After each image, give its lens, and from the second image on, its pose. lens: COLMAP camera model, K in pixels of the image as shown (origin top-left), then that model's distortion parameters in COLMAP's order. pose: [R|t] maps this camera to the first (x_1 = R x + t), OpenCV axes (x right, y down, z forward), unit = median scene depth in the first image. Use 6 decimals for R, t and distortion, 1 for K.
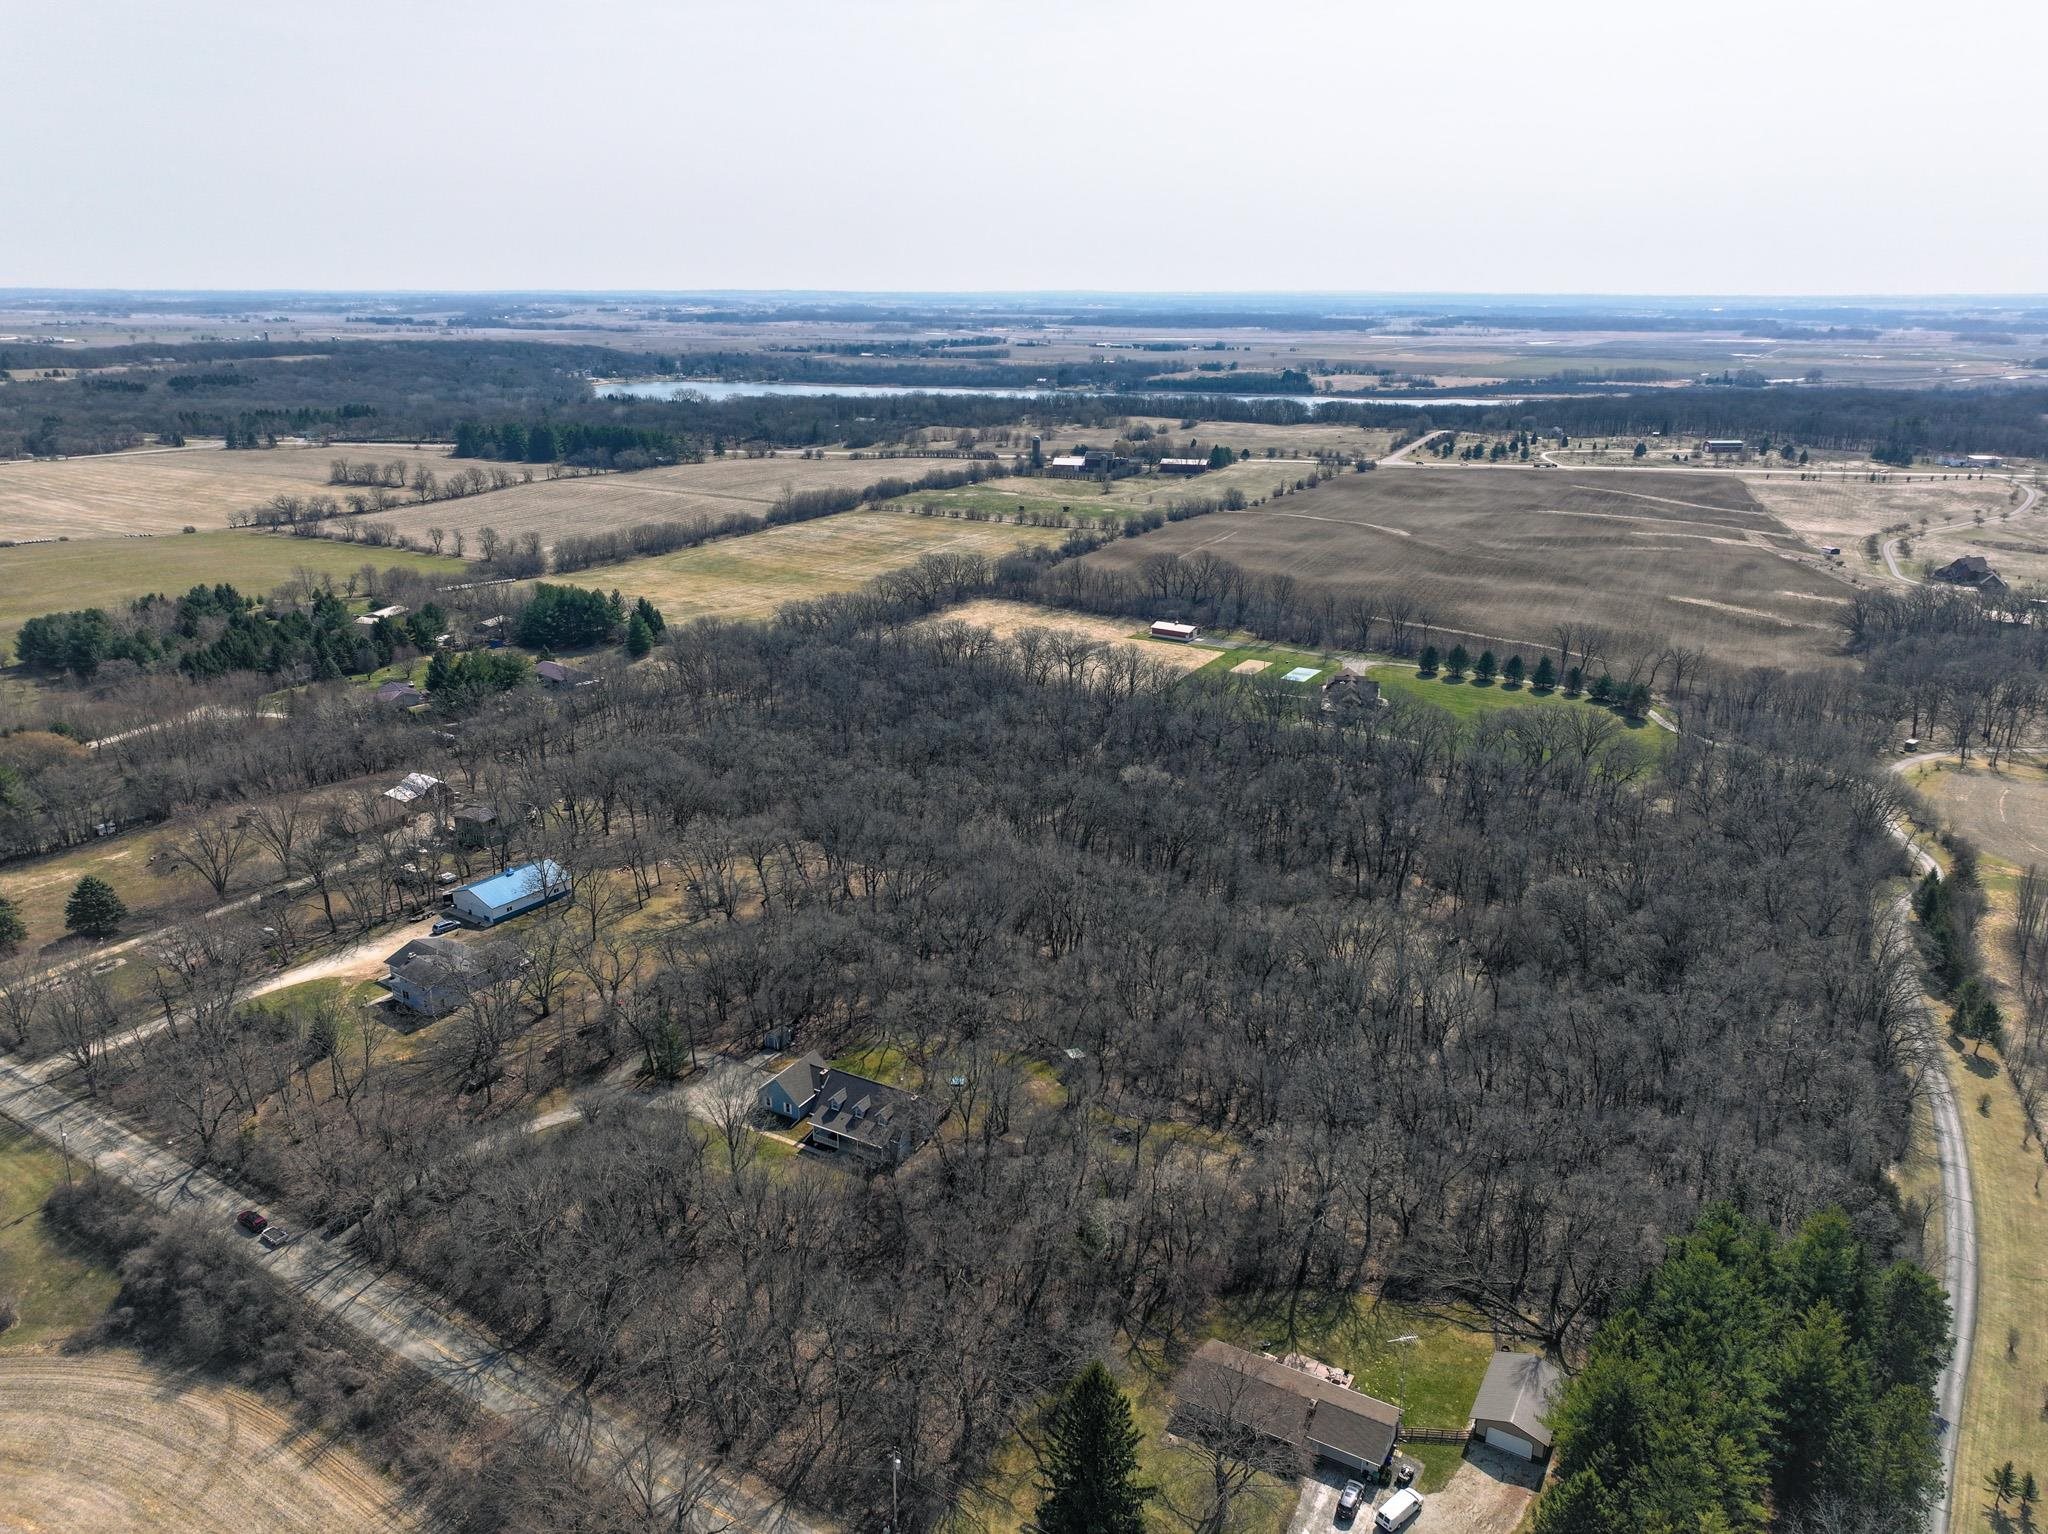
lens RADIAL K [[1428.4, 0, 994.5], [0, 1428.4, 766.6], [0, 0, 1]] dist [0.005763, 0.005005]
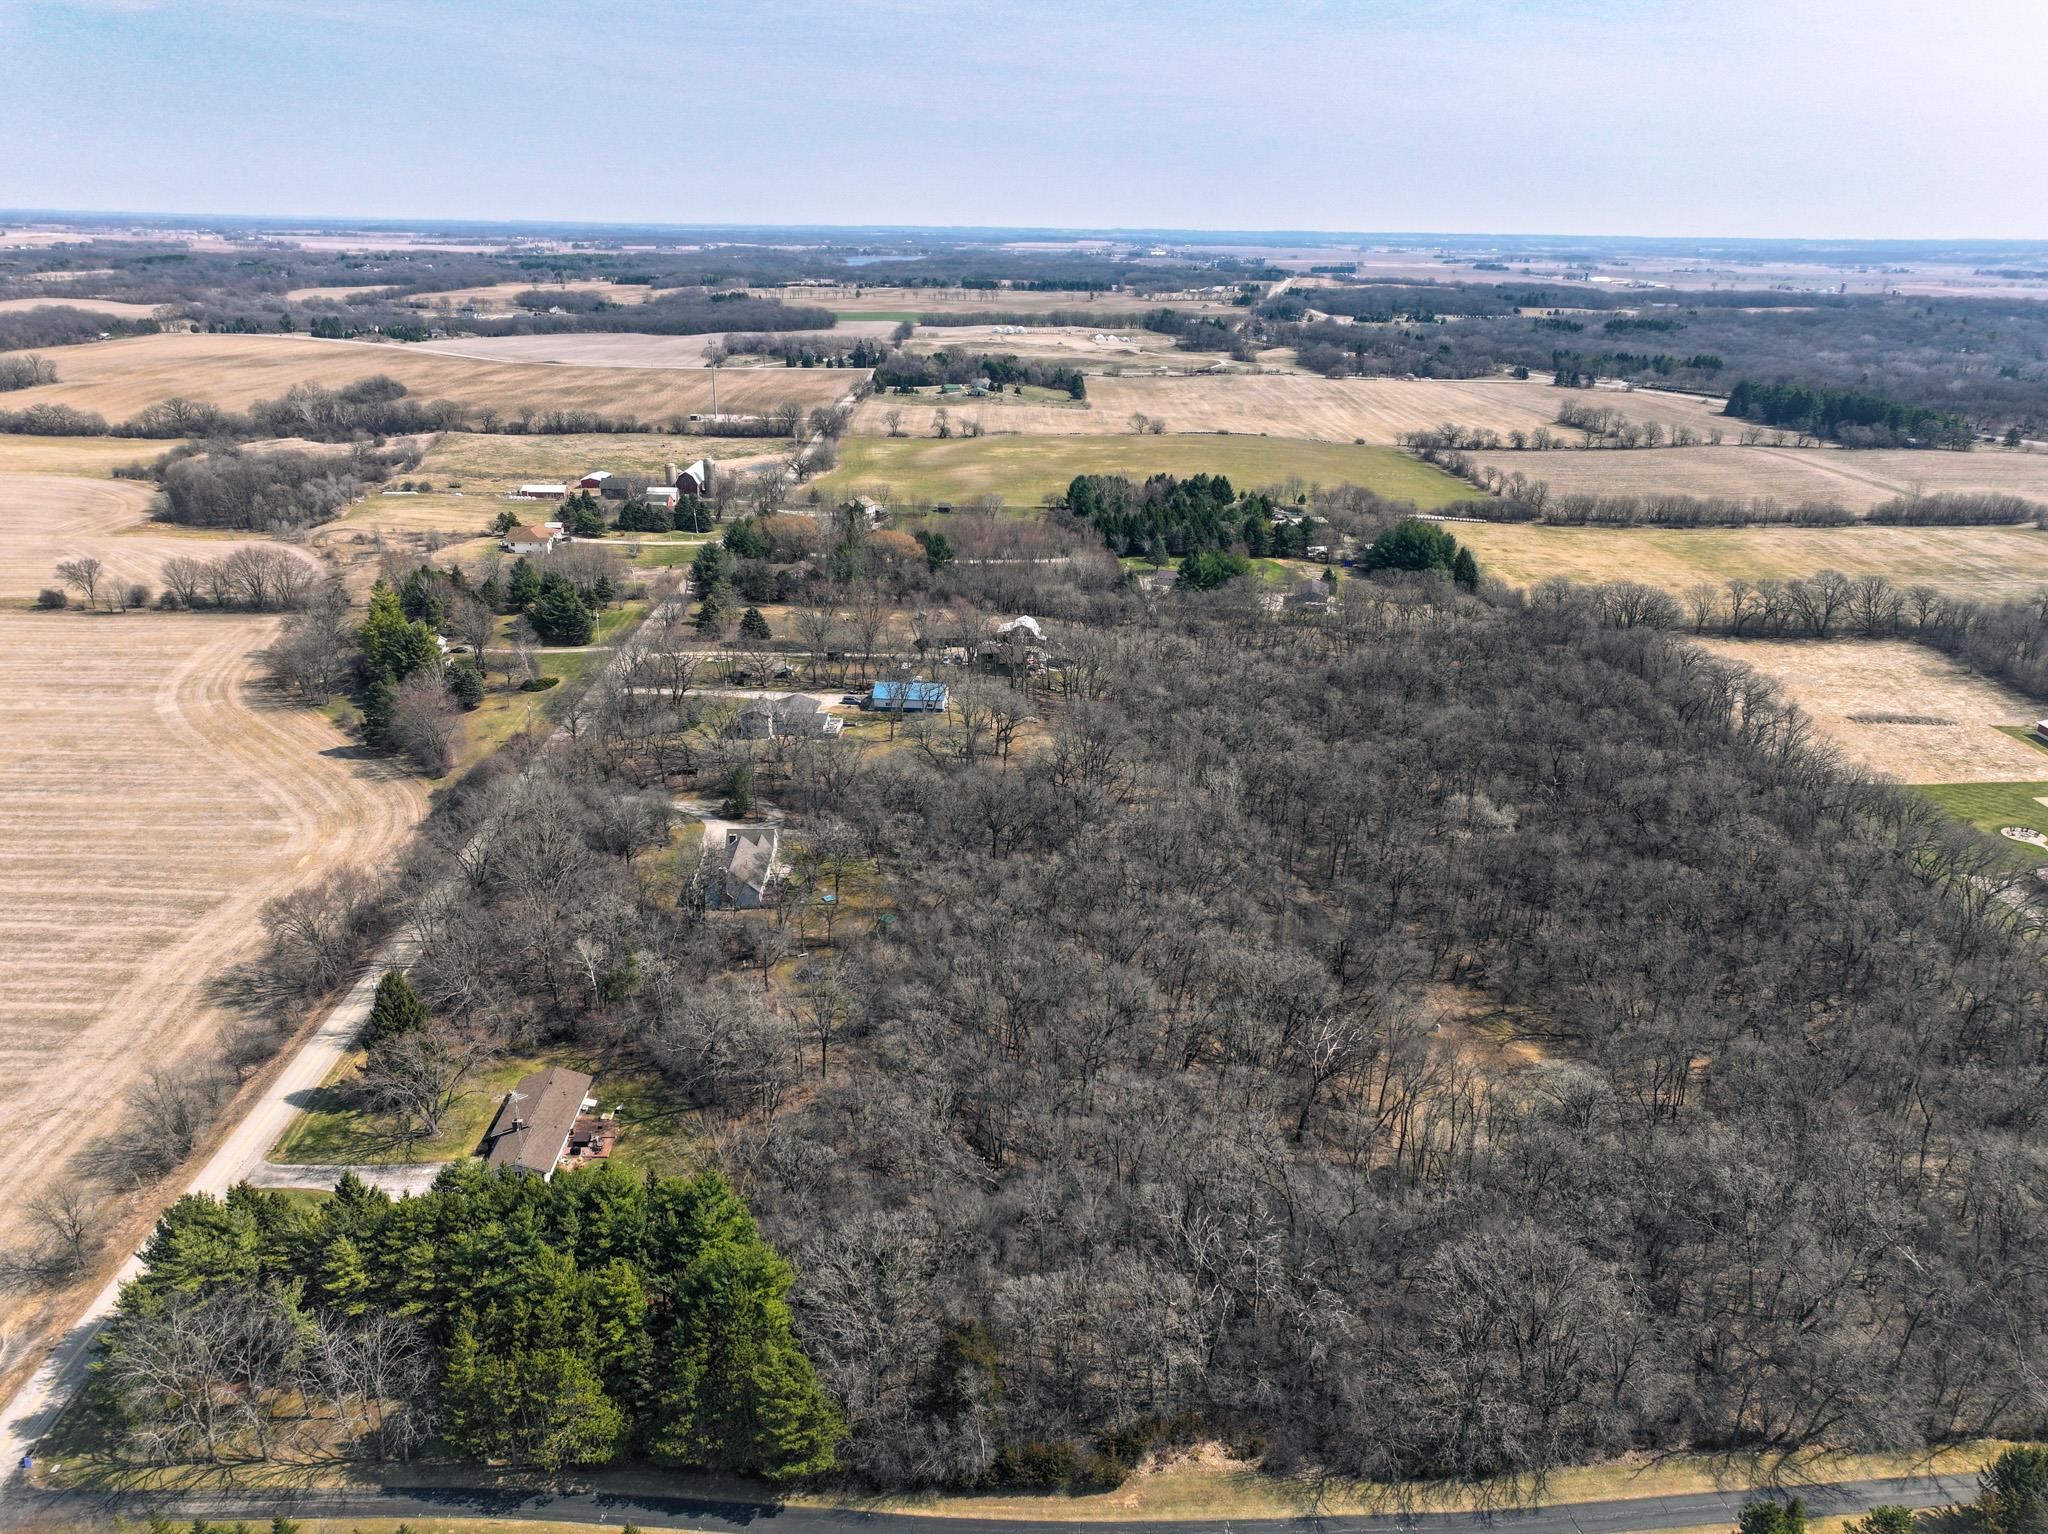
lens RADIAL K [[1428.4, 0, 994.5], [0, 1428.4, 766.6], [0, 0, 1]] dist [0.005763, 0.005005]
pose [[0.457900, 0.313555, -0.831872, 0.329605], [-0.288202, 0.937556, 0.194751, -0.053026], [0.840992, 0.150571, 0.519674, 0.166237]]
